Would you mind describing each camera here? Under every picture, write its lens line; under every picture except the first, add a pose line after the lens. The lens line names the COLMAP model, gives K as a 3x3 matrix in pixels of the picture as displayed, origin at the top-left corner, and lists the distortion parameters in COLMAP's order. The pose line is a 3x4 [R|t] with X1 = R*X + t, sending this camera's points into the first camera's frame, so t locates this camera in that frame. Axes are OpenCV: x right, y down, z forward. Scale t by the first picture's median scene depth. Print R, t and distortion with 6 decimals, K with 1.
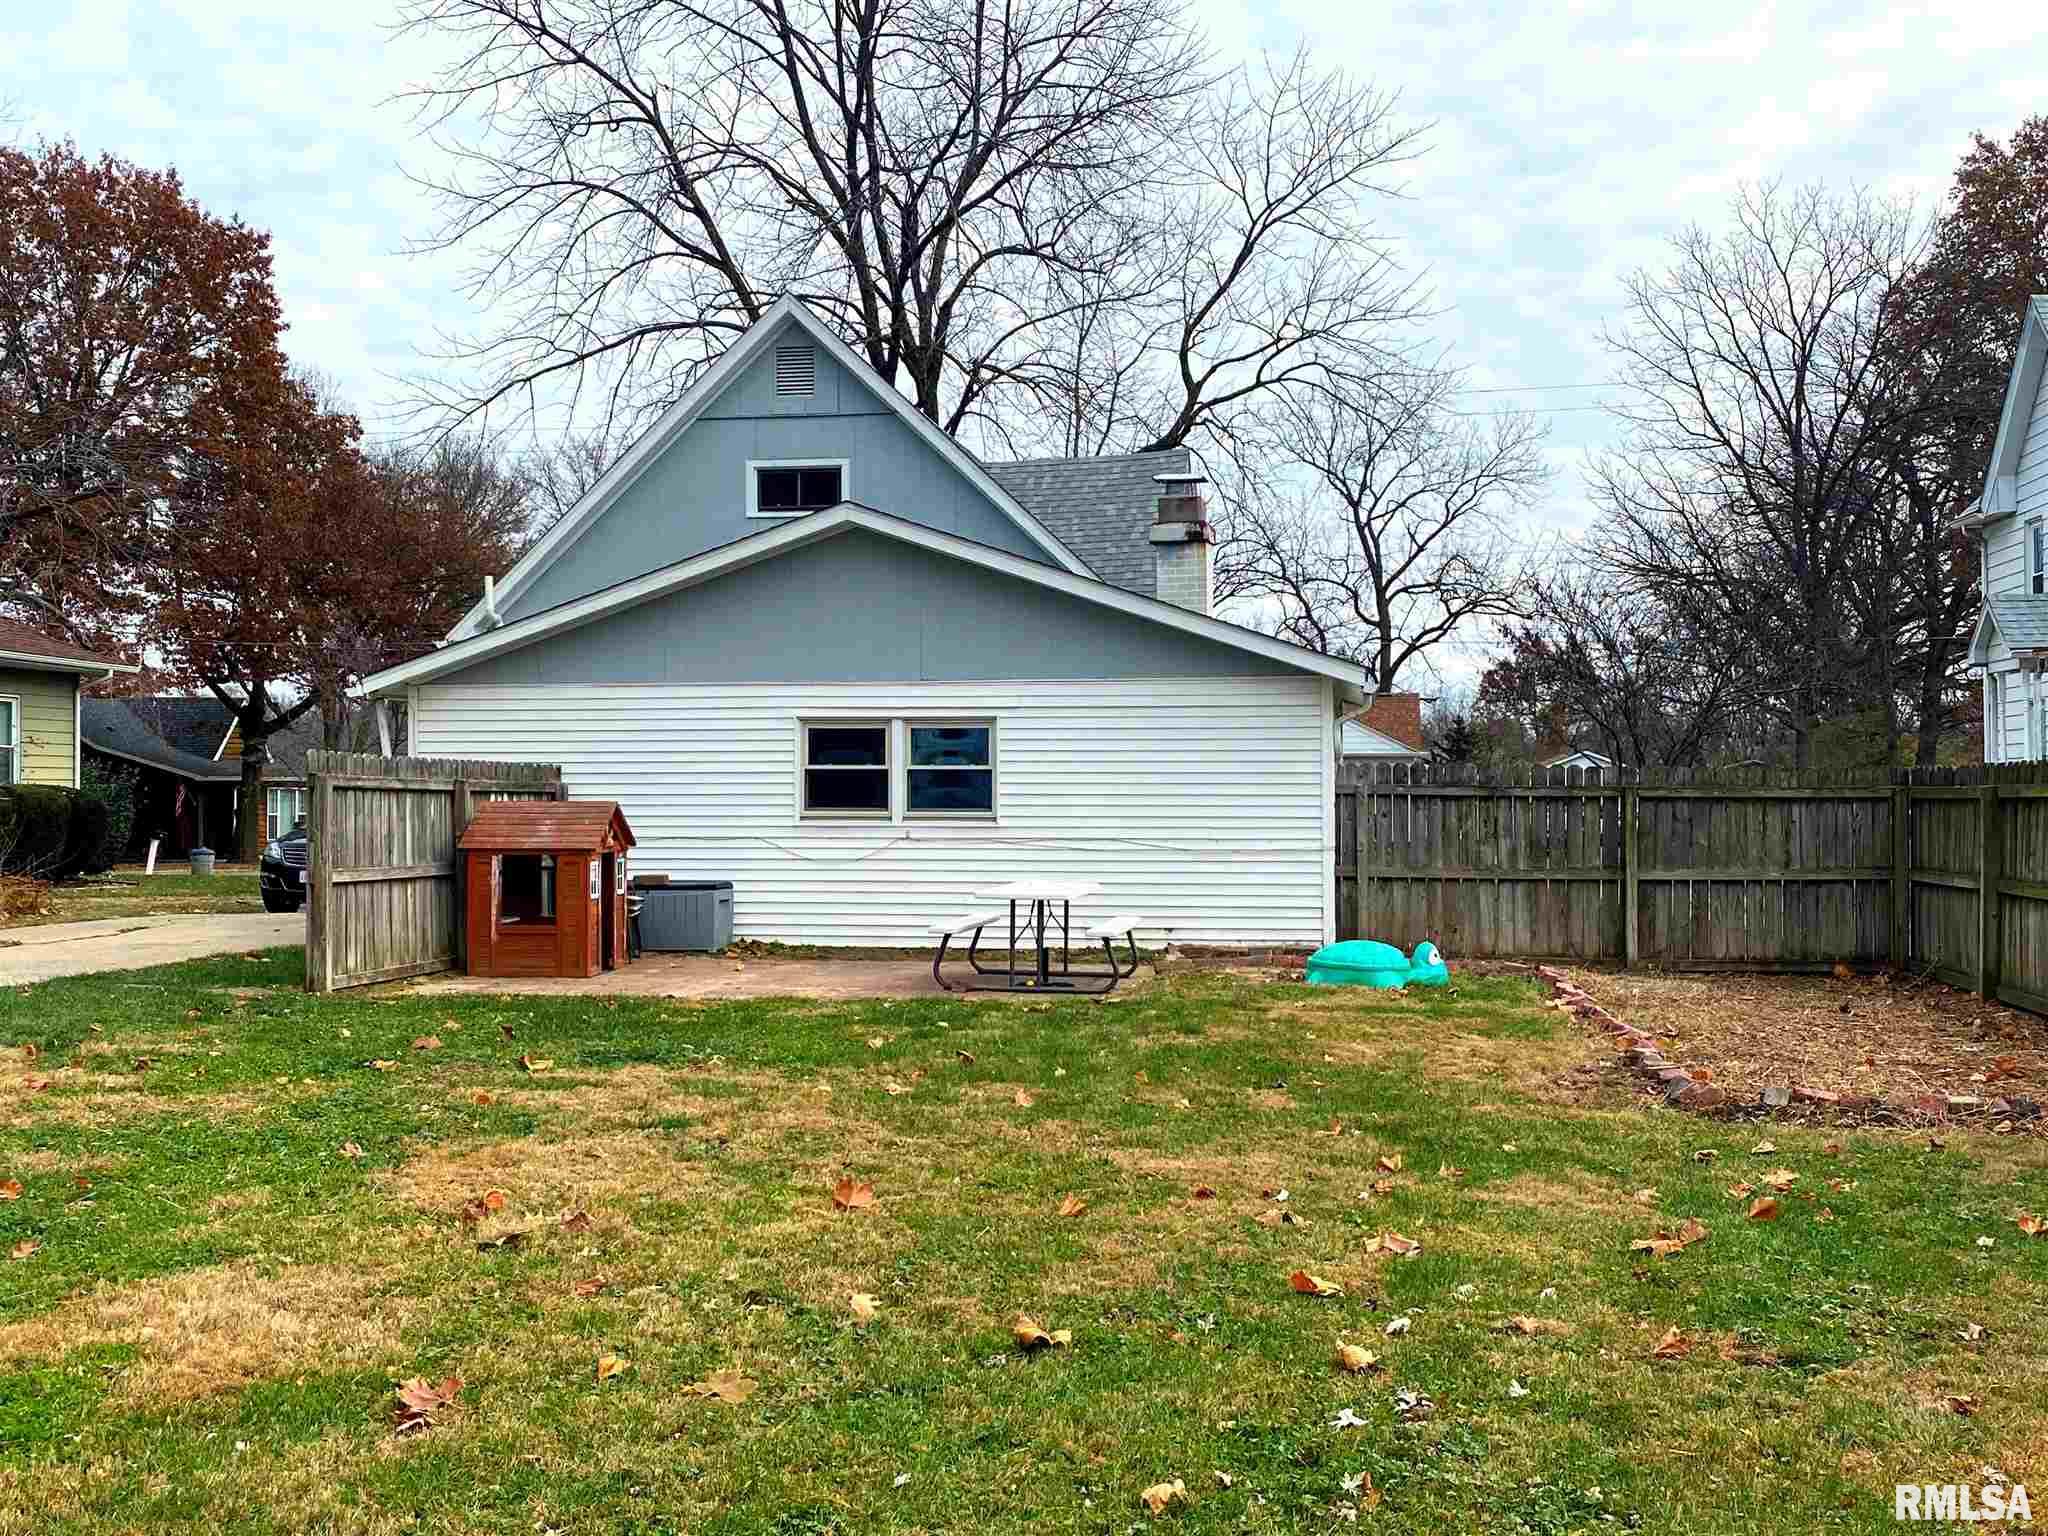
lens RADIAL K [[2114.5, 0, 1024.0], [0, 2114.5, 768.0], [0, 0, 1]] dist [0.282555, -0.000115]
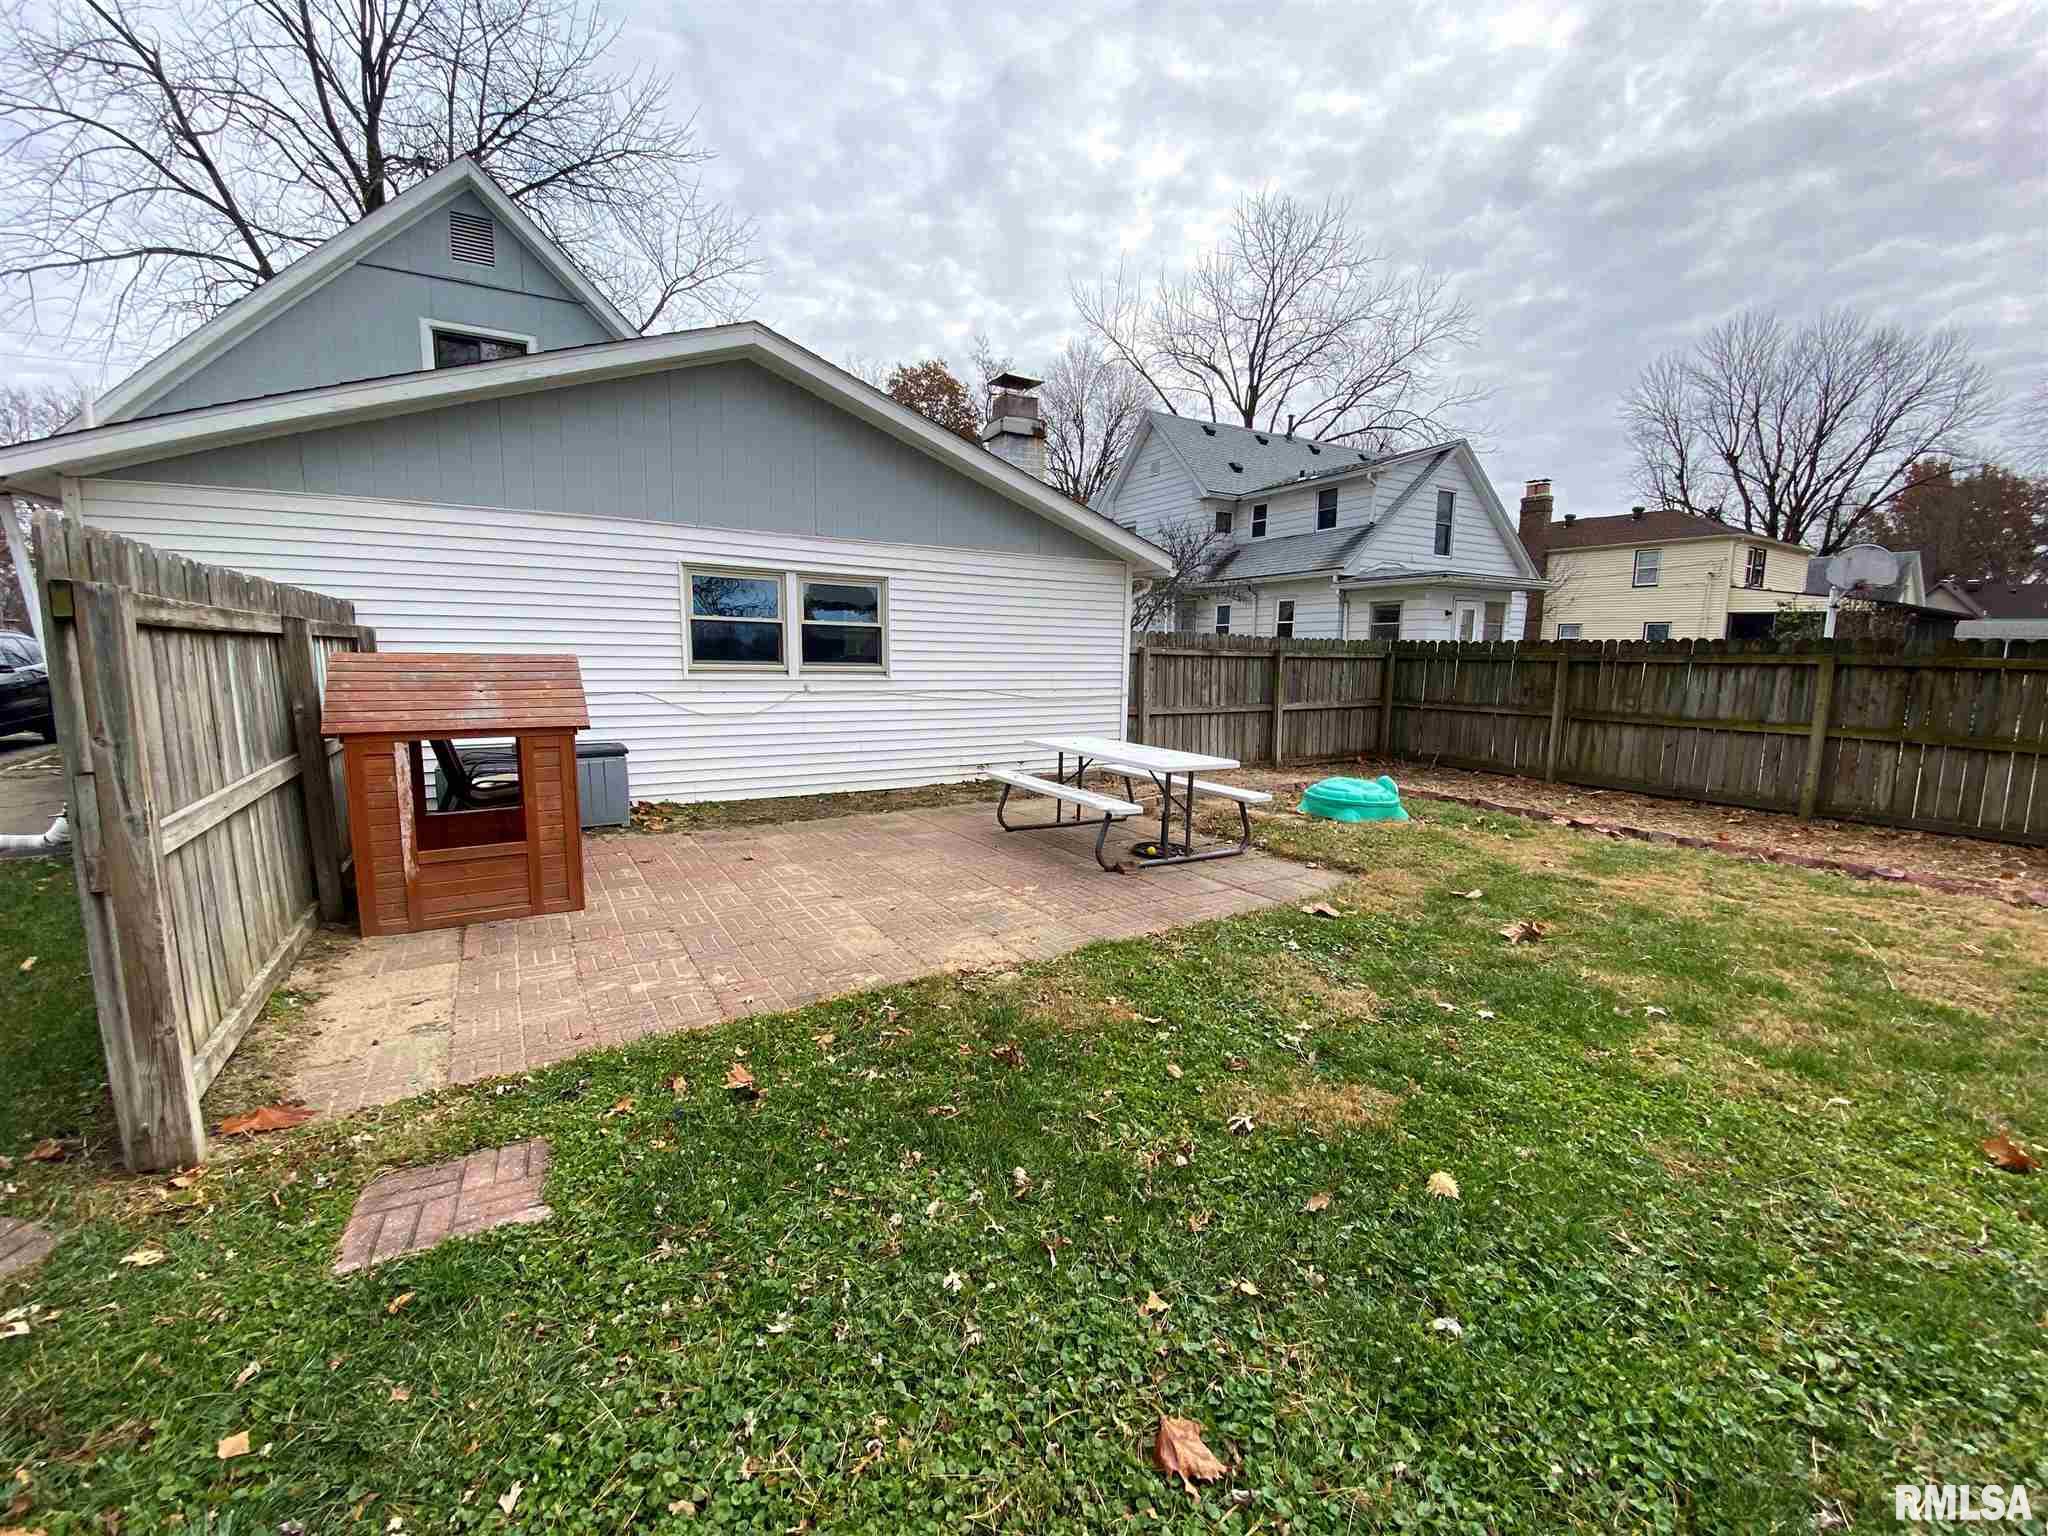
lens RADIAL K [[827.3, 0, 1024.0], [0, 827.3, 768.0], [0, 0, 1]] dist [0.029759, -0.019676]
pose [[0.775449, -0.075994, 0.626820, -0.227658], [-0.024713, 0.988317, 0.150394, 0.006506], [-0.630926, -0.132114, 0.764512, 0.617073]]
